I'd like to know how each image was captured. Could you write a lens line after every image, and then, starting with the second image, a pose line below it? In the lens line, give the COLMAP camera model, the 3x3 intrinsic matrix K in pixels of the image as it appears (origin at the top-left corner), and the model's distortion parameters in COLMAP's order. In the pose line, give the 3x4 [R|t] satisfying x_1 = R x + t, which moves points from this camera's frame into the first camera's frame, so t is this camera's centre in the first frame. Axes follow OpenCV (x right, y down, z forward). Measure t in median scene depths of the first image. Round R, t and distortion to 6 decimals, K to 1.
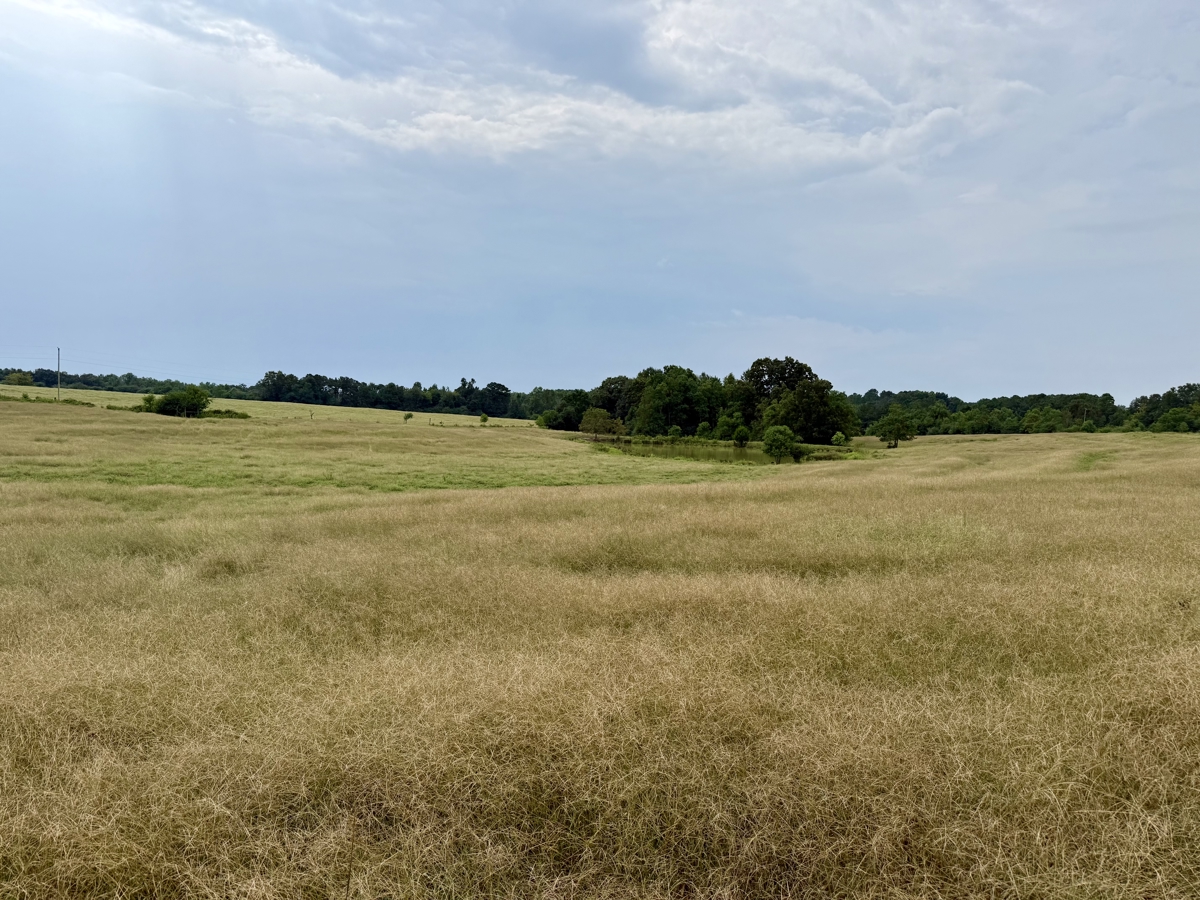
lens RADIAL K [[783.7, 0, 586.3], [0, 783.7, 478.5], [0, 0, 1]] dist [0.003664, -0.062132]
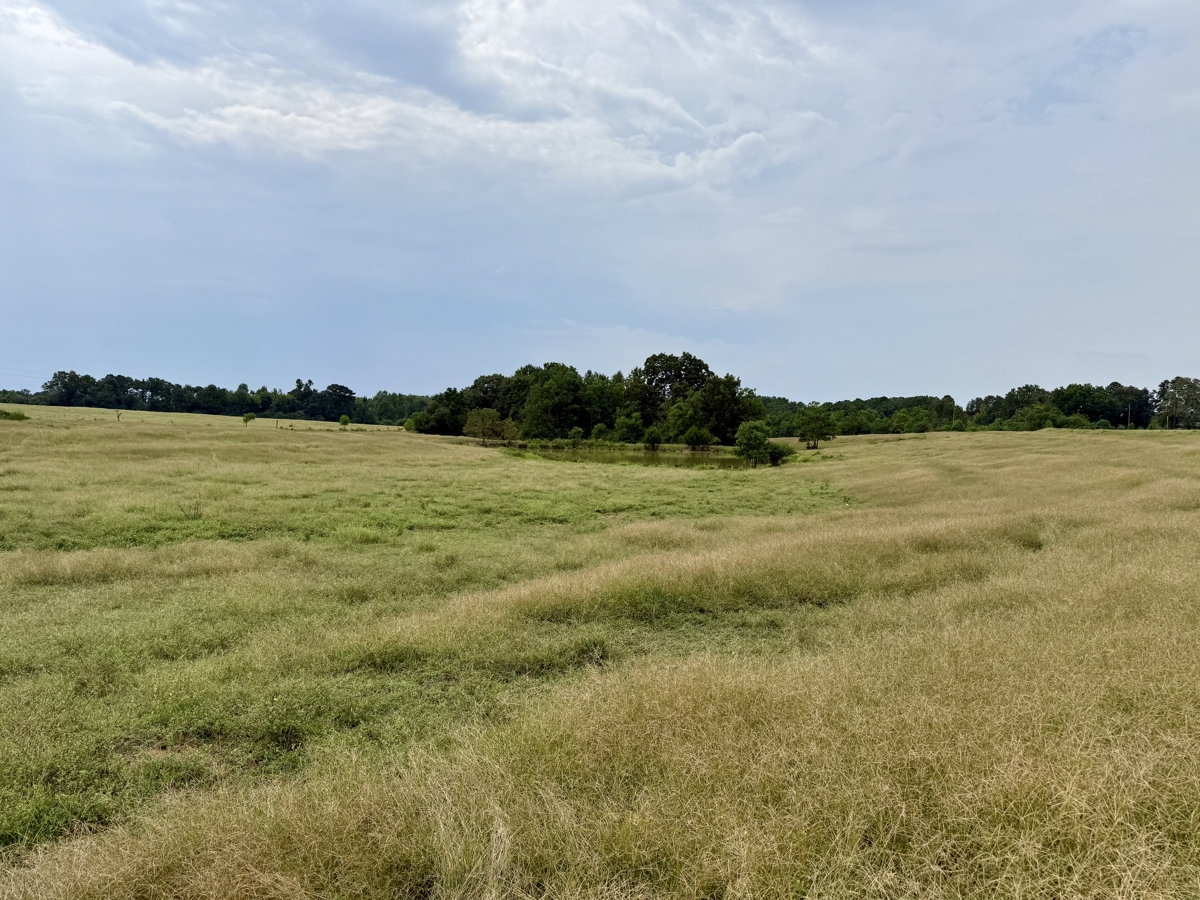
lens RADIAL K [[792.9, 0, 594.9], [0, 792.9, 468.2], [0, 0, 1]] dist [-0.045429, -0.001732]
pose [[0.975903, -0.020403, 0.217249, -0.046156], [0.025525, 0.999458, -0.020797, -0.002749], [-0.216707, 0.025841, 0.975895, 0.117717]]
